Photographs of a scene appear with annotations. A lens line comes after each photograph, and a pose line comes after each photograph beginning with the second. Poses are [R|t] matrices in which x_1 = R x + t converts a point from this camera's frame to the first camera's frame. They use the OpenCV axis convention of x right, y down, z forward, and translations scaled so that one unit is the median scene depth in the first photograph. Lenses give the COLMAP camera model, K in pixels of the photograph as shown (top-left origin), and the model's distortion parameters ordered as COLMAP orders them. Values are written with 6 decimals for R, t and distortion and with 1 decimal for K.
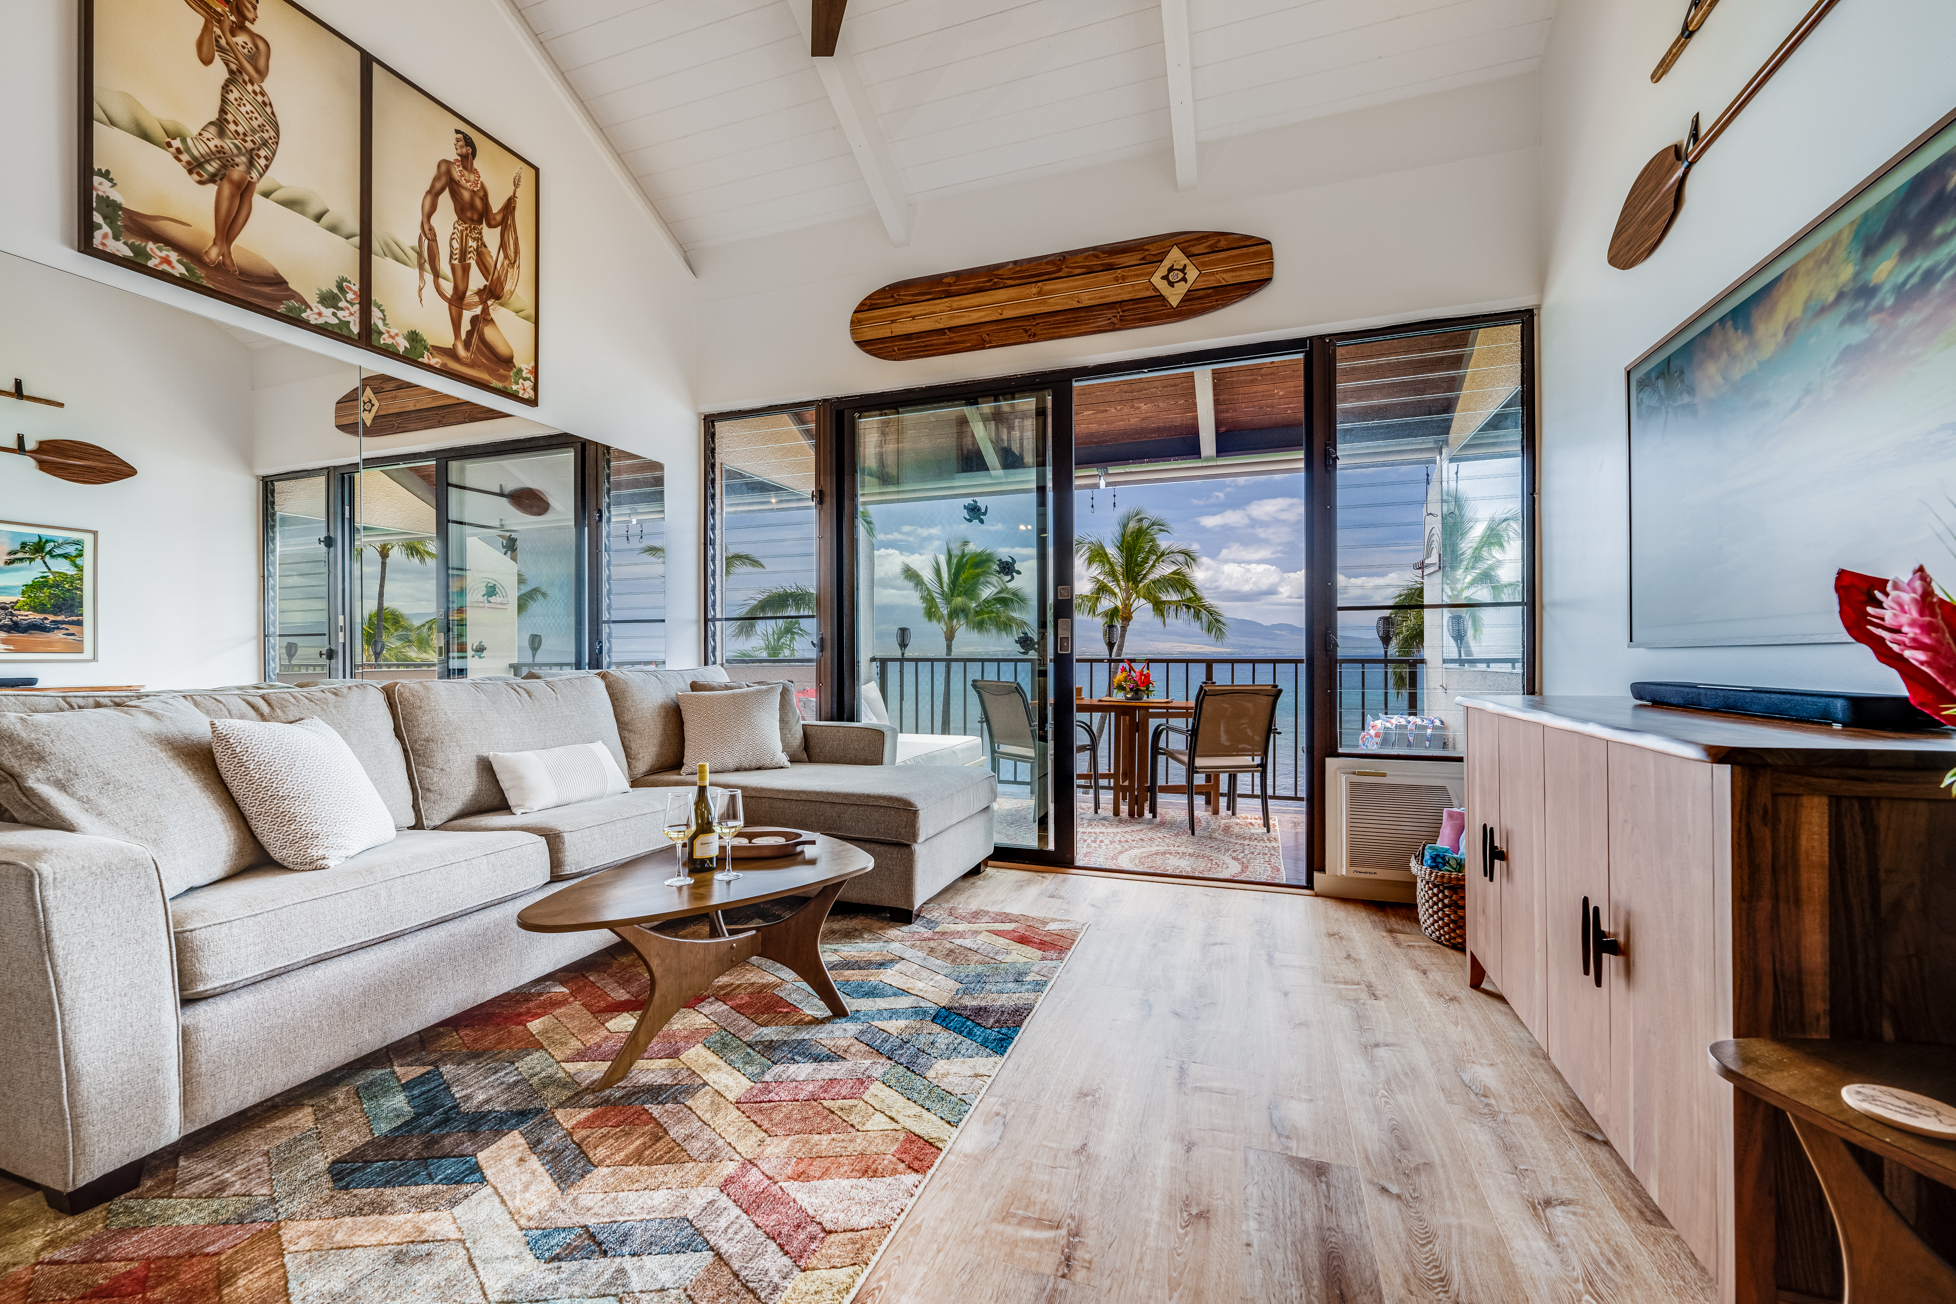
lens RADIAL K [[793.7, 0, 978.0], [0, 793.7, 652.0], [0, 0, 1]] dist [-0.001371, -0.000323]
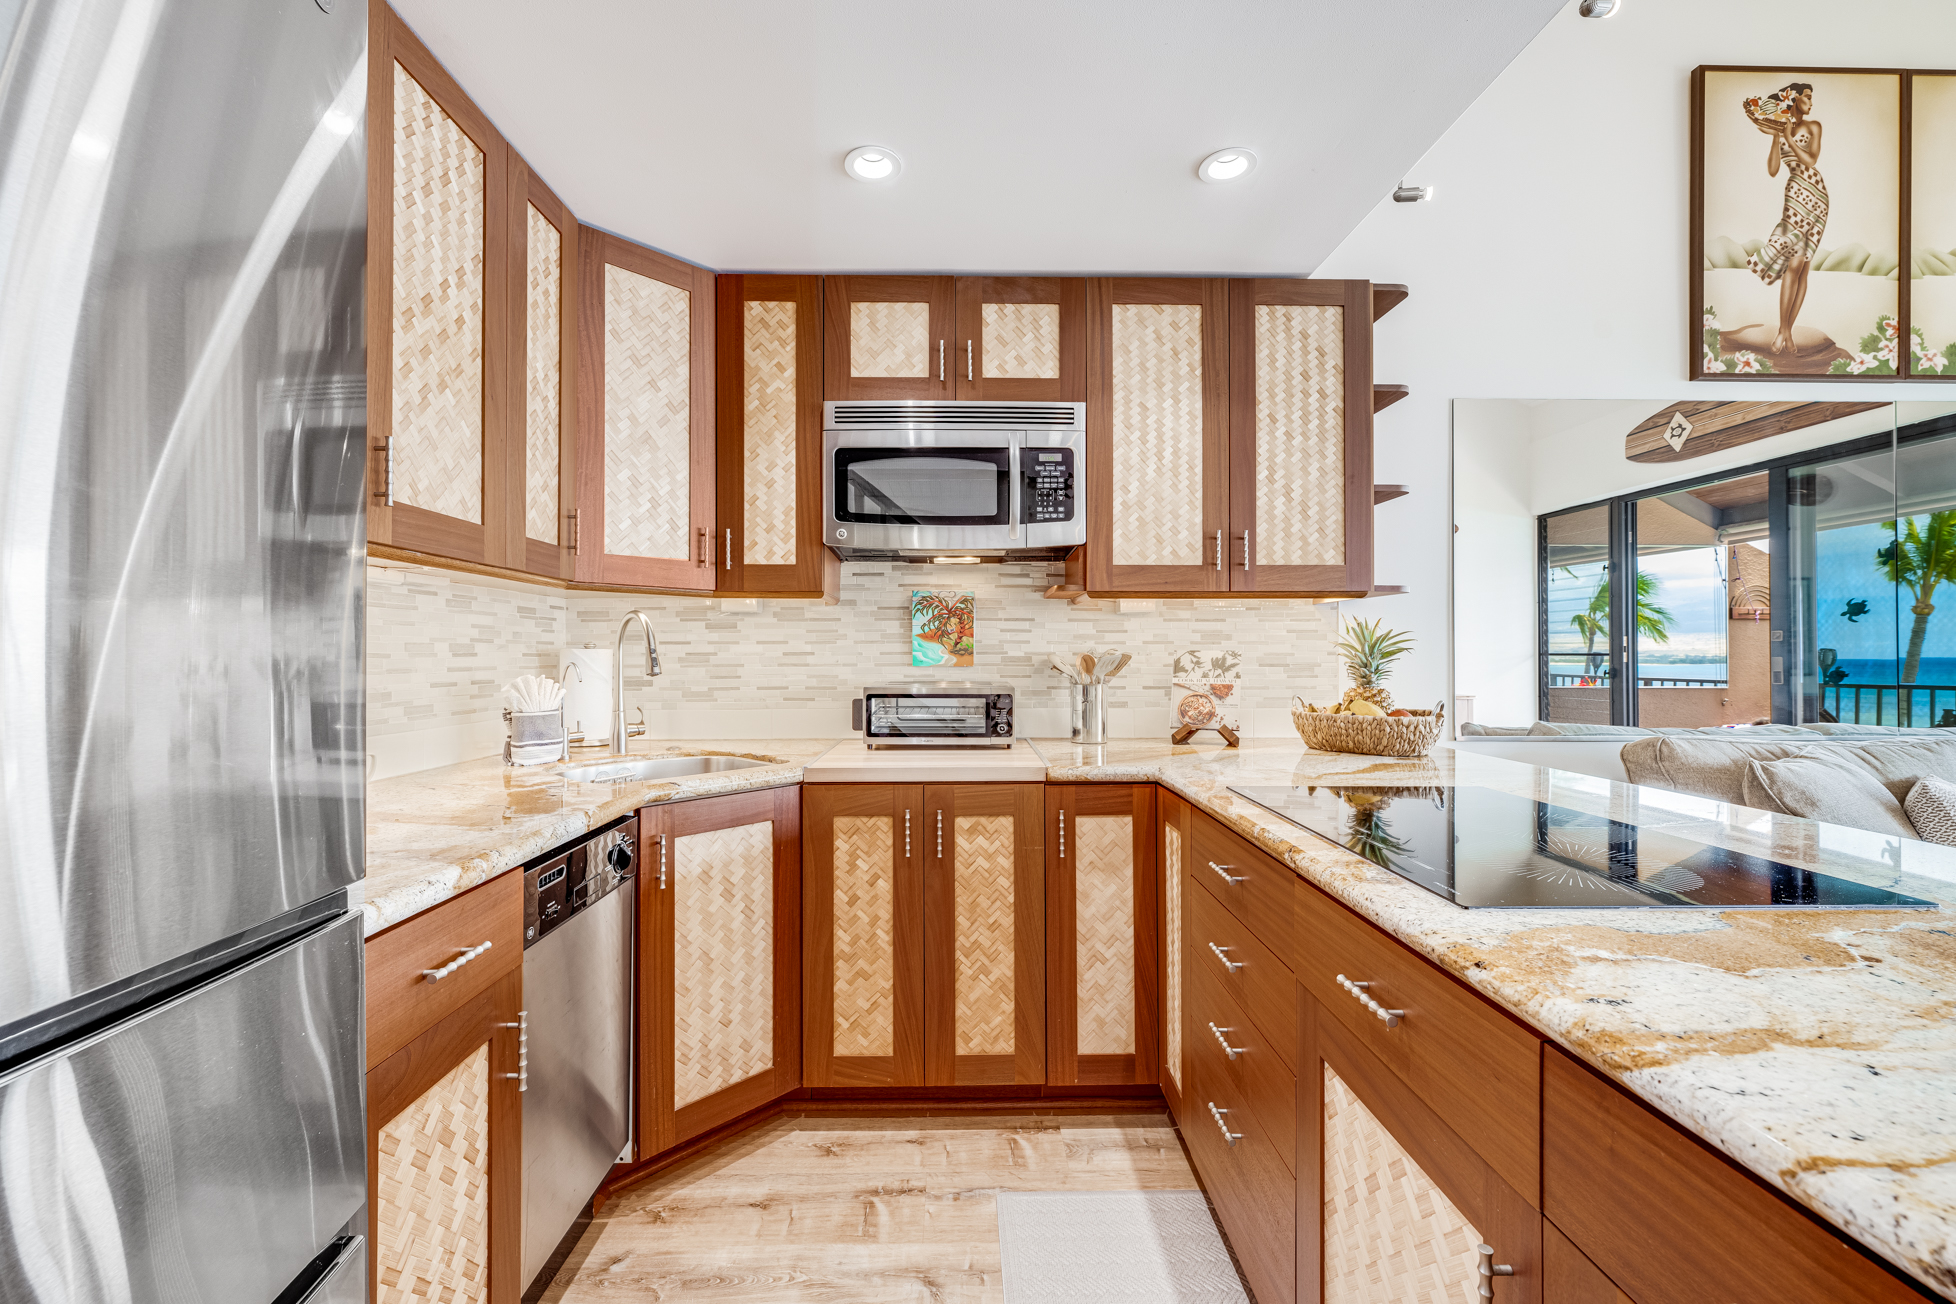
lens RADIAL K [[793.7, 0, 978.0], [0, 793.7, 652.0], [0, 0, 1]] dist [-0.001371, -0.000323]
pose [[0.353904, -0.004325, -0.935272, -0.316861], [0.005407, 0.999982, -0.002578, -0.069419], [0.935266, -0.004144, 0.353921, -0.433526]]
